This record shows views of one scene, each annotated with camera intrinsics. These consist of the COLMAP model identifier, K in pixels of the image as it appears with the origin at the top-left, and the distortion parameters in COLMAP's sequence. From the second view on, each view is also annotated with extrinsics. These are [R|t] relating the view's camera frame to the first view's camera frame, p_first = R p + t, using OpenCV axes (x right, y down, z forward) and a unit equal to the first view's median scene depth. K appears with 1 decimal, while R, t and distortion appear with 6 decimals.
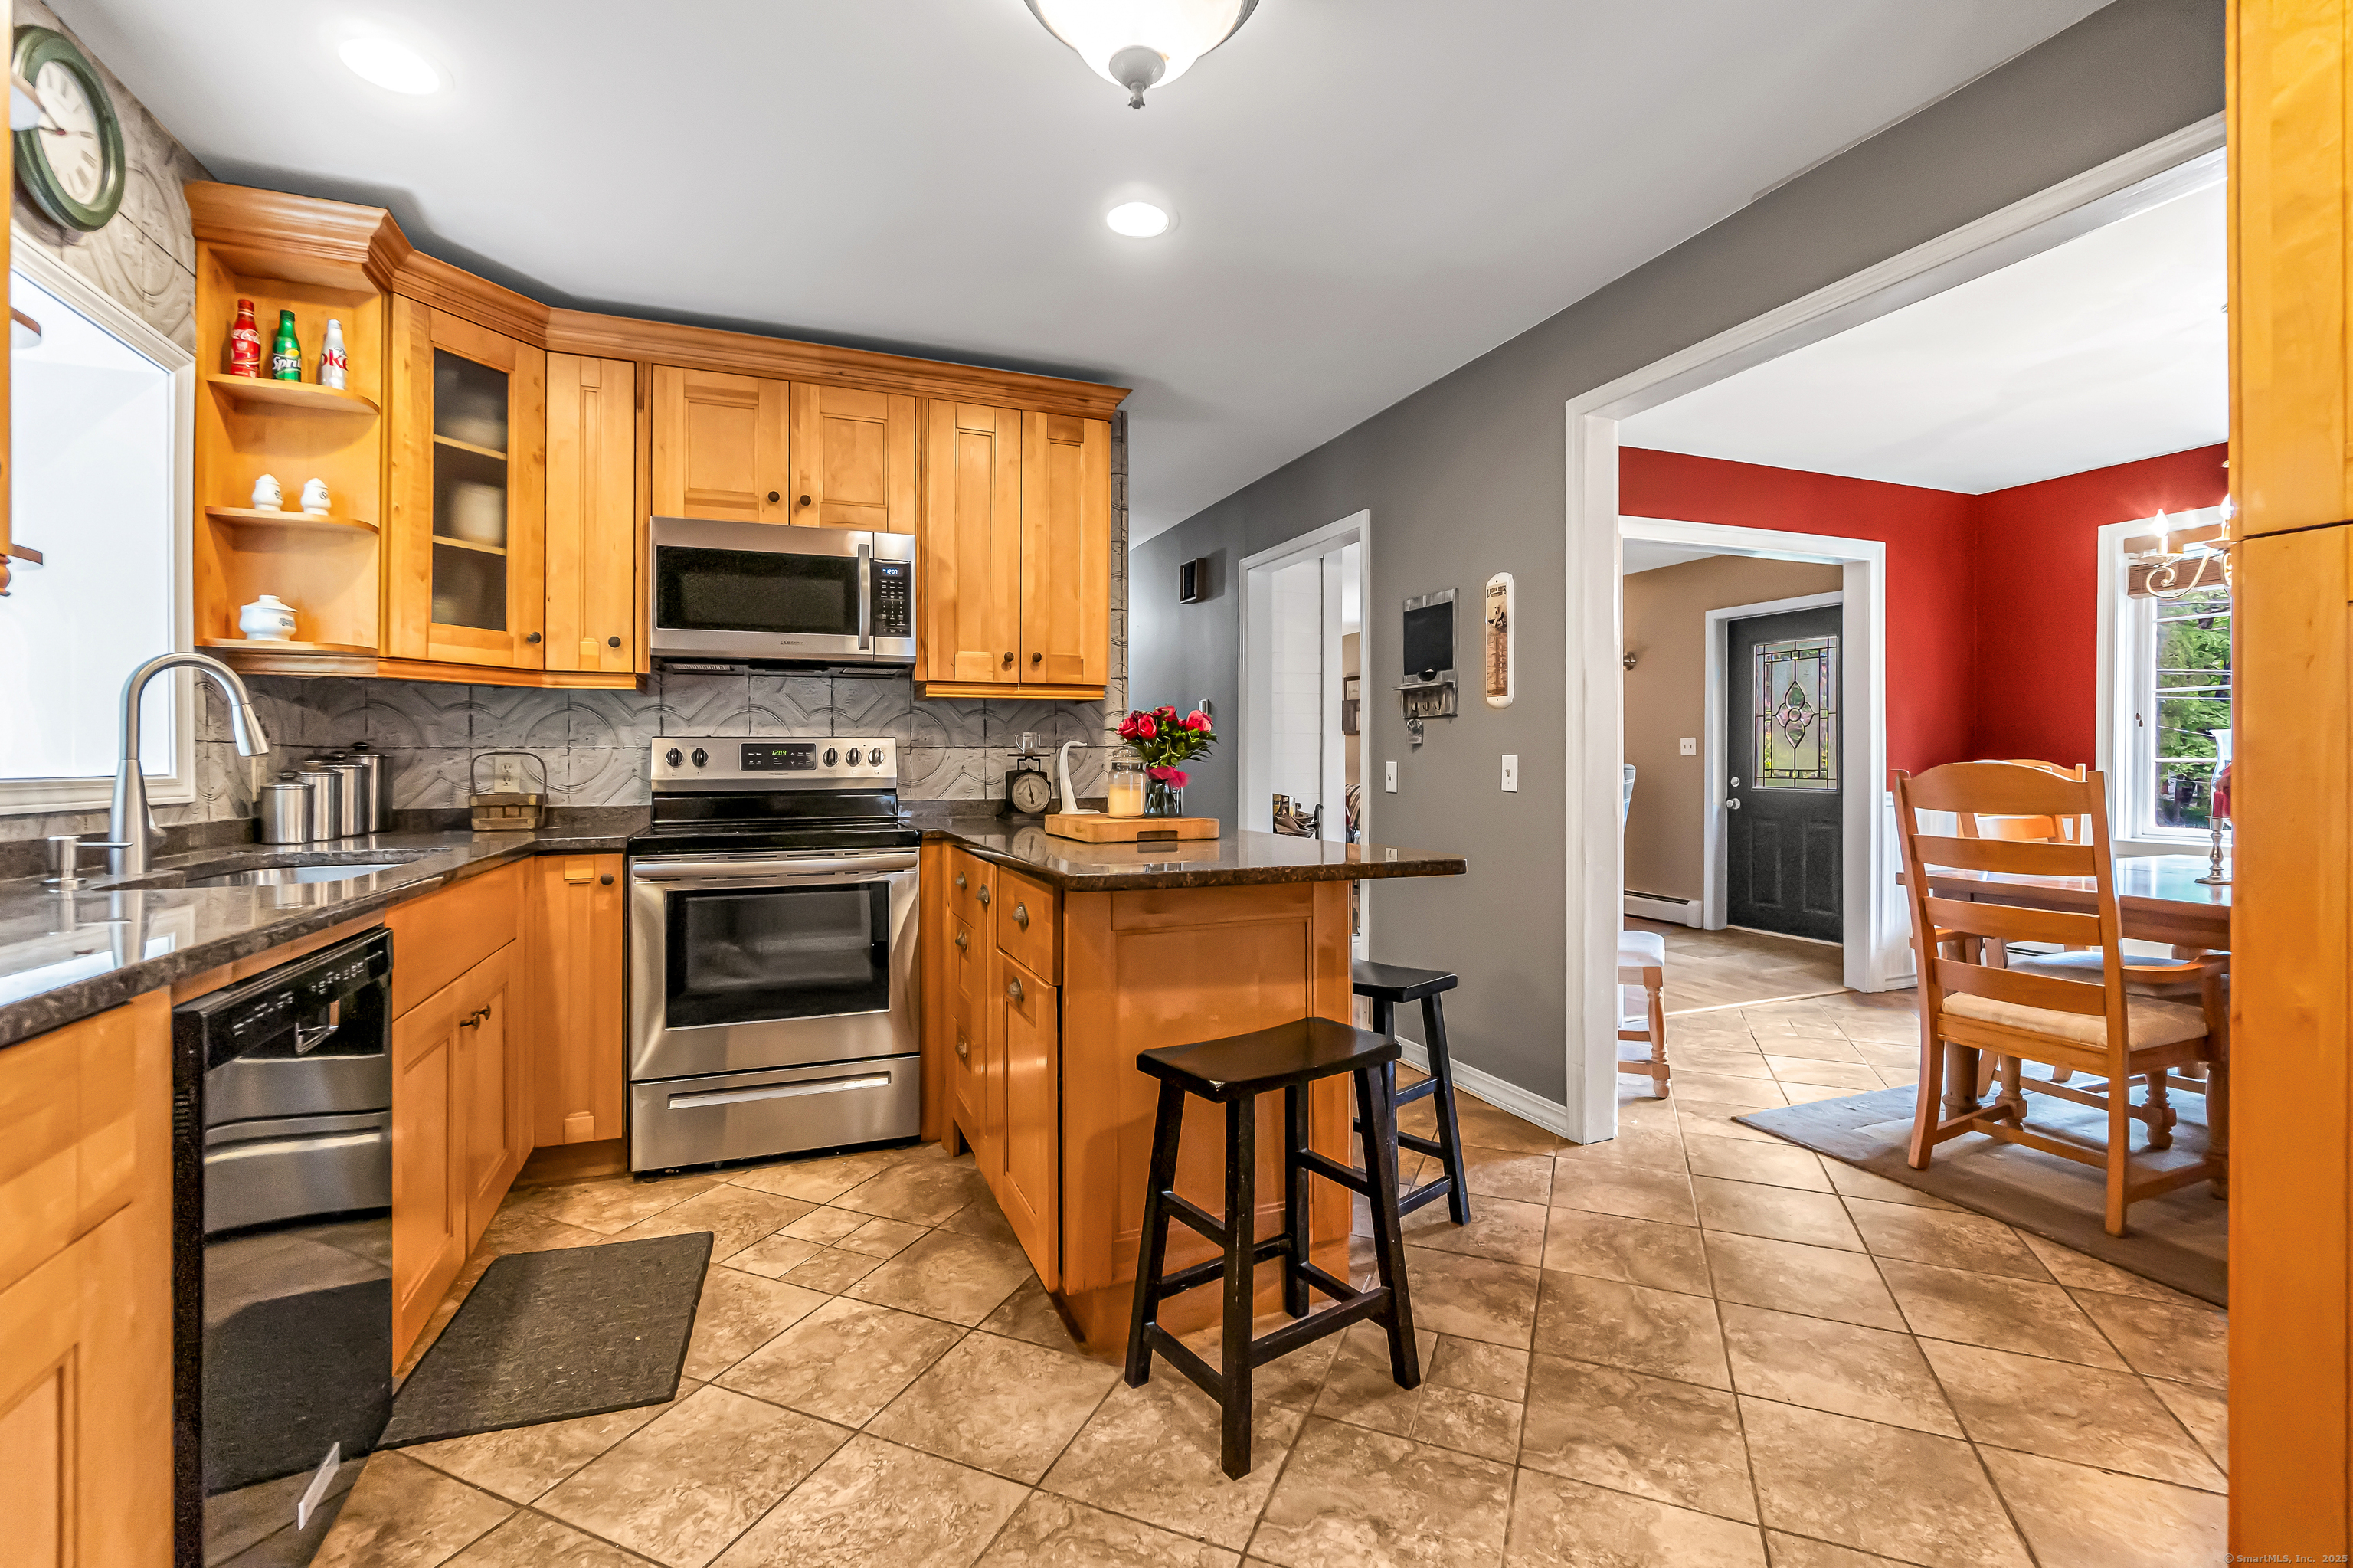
lens RADIAL K [[1022.9, 0, 1163.4], [0, 1022.9, 763.3], [0, 0, 1]] dist [-0.006584, 0.001031]
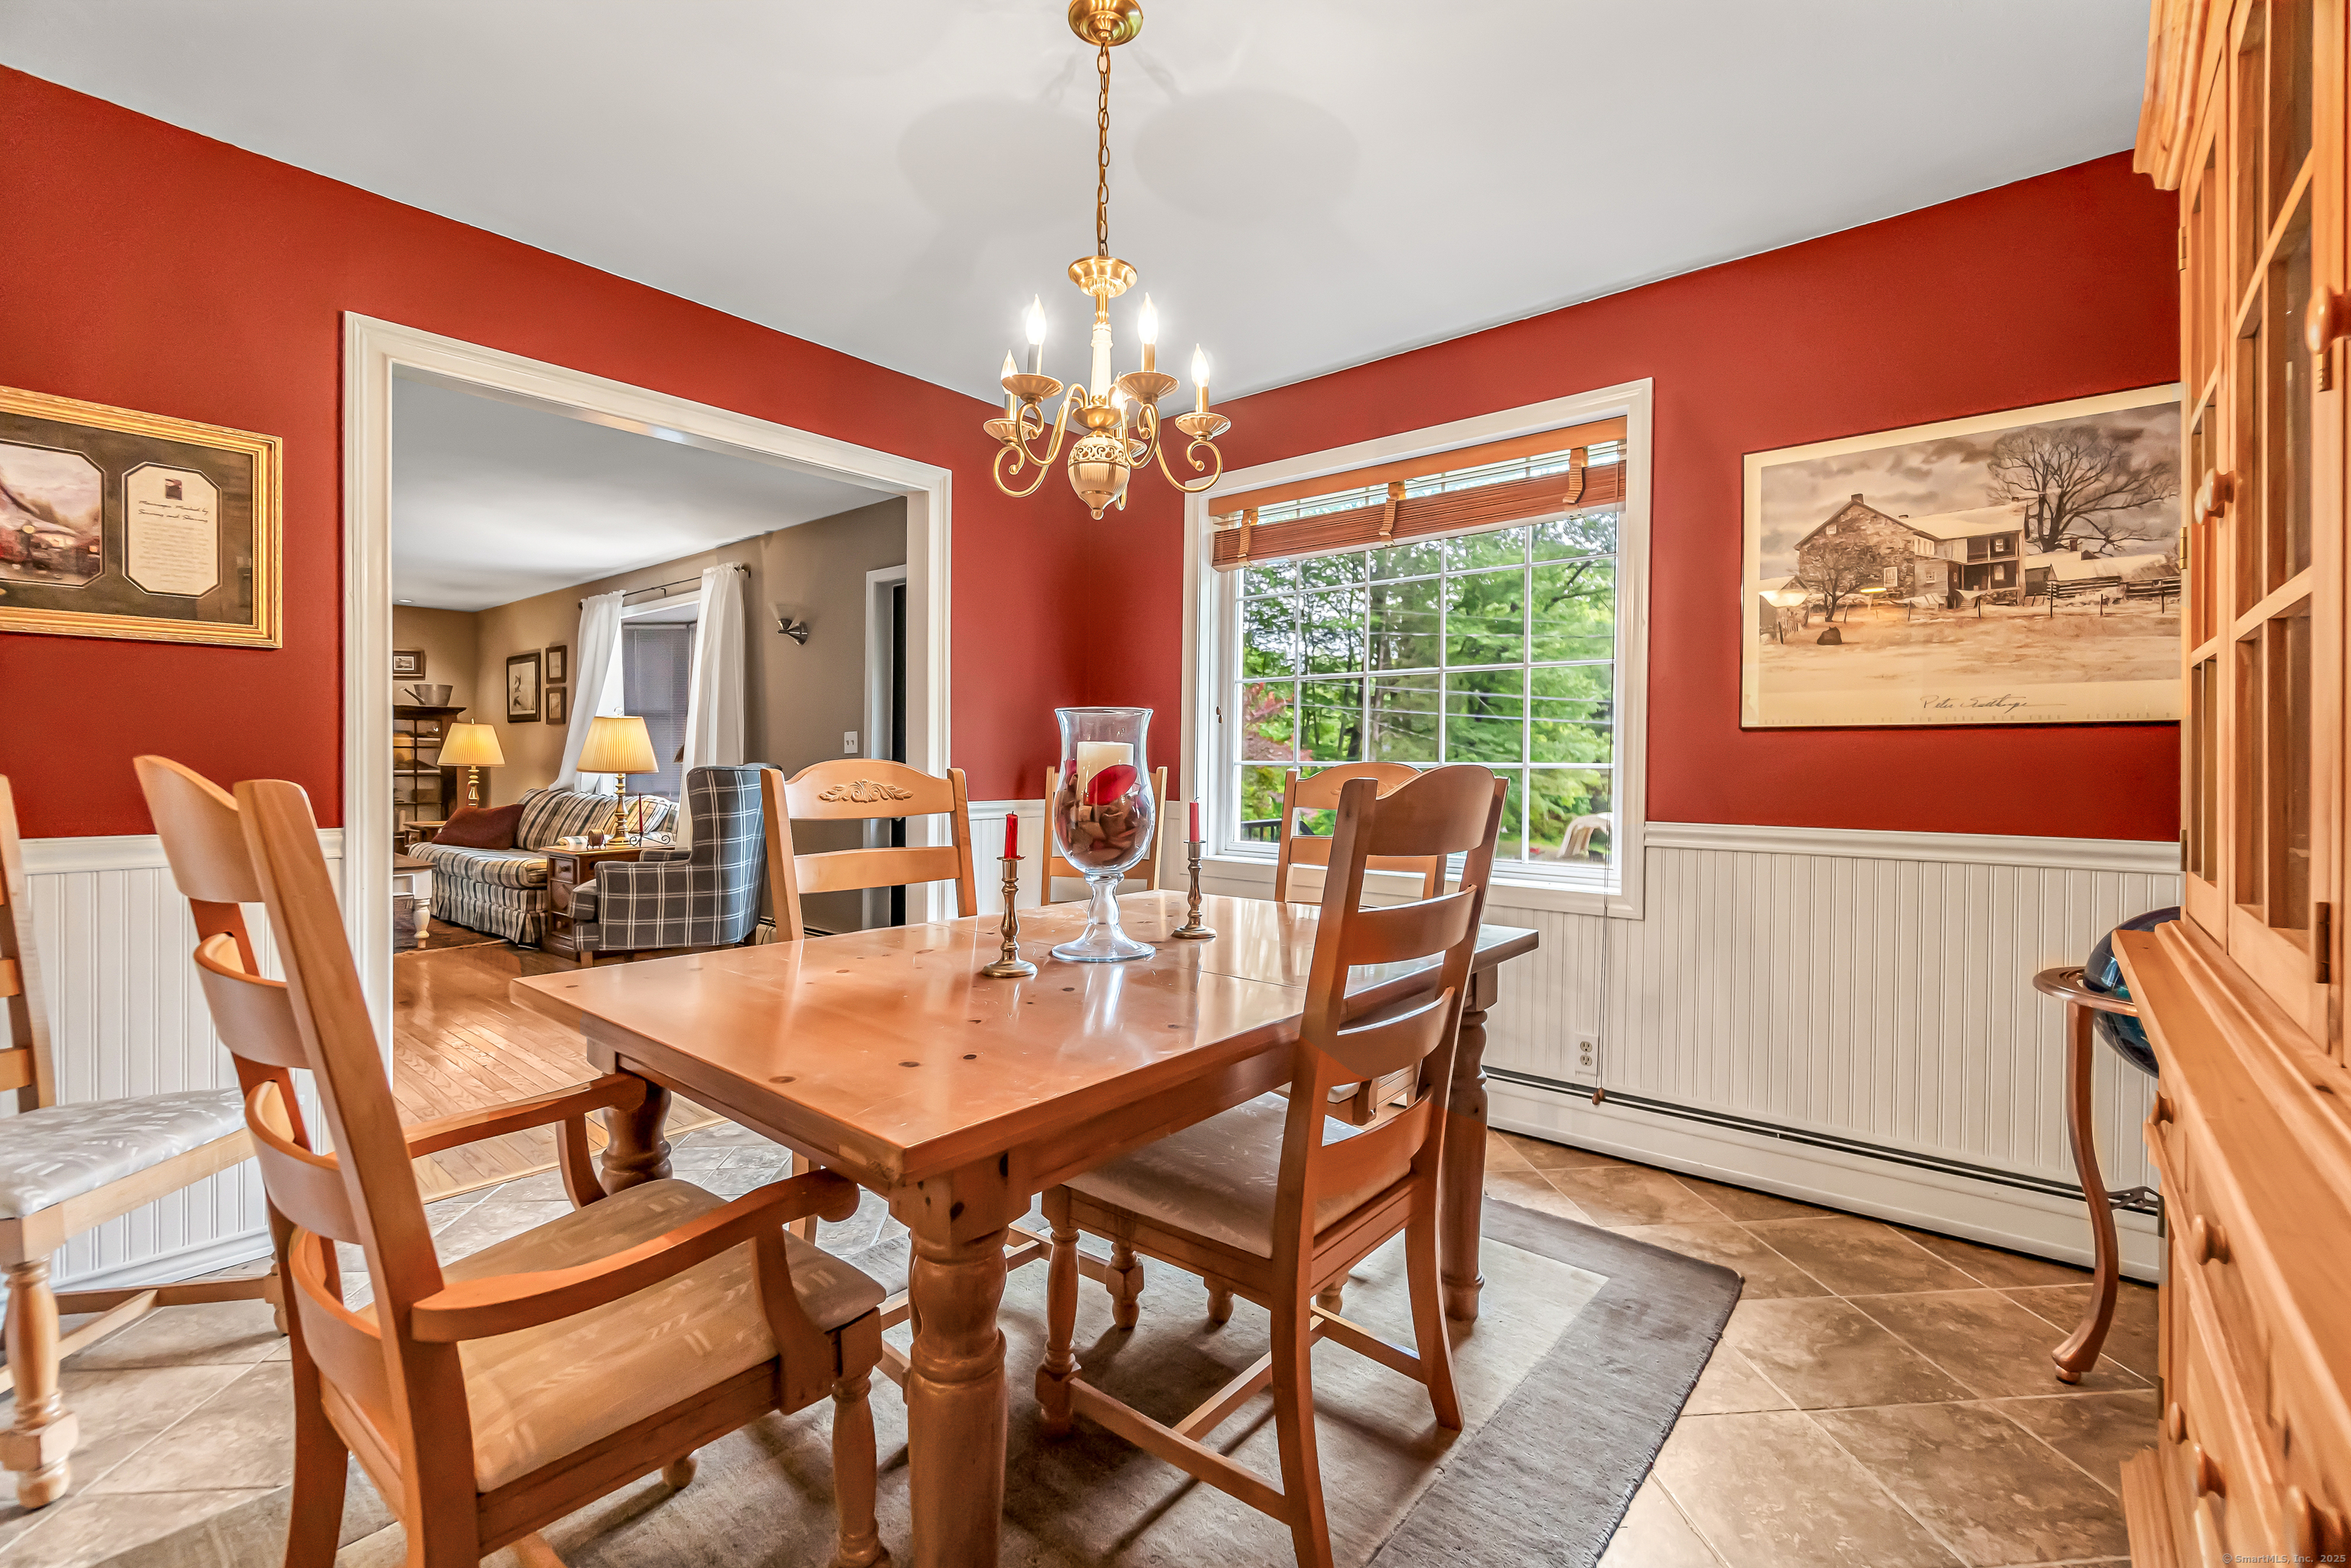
lens RADIAL K [[1021.9, 0, 1162.6], [0, 1021.9, 766.5], [0, 0, 1]] dist [-0.006584, 0.001031]
pose [[0.882169, 0.007238, 0.470877, 0.815657], [-0.007800, 0.999969, -0.000758, 0.003211], [-0.470868, -0.003004, 0.882199, 0.426518]]
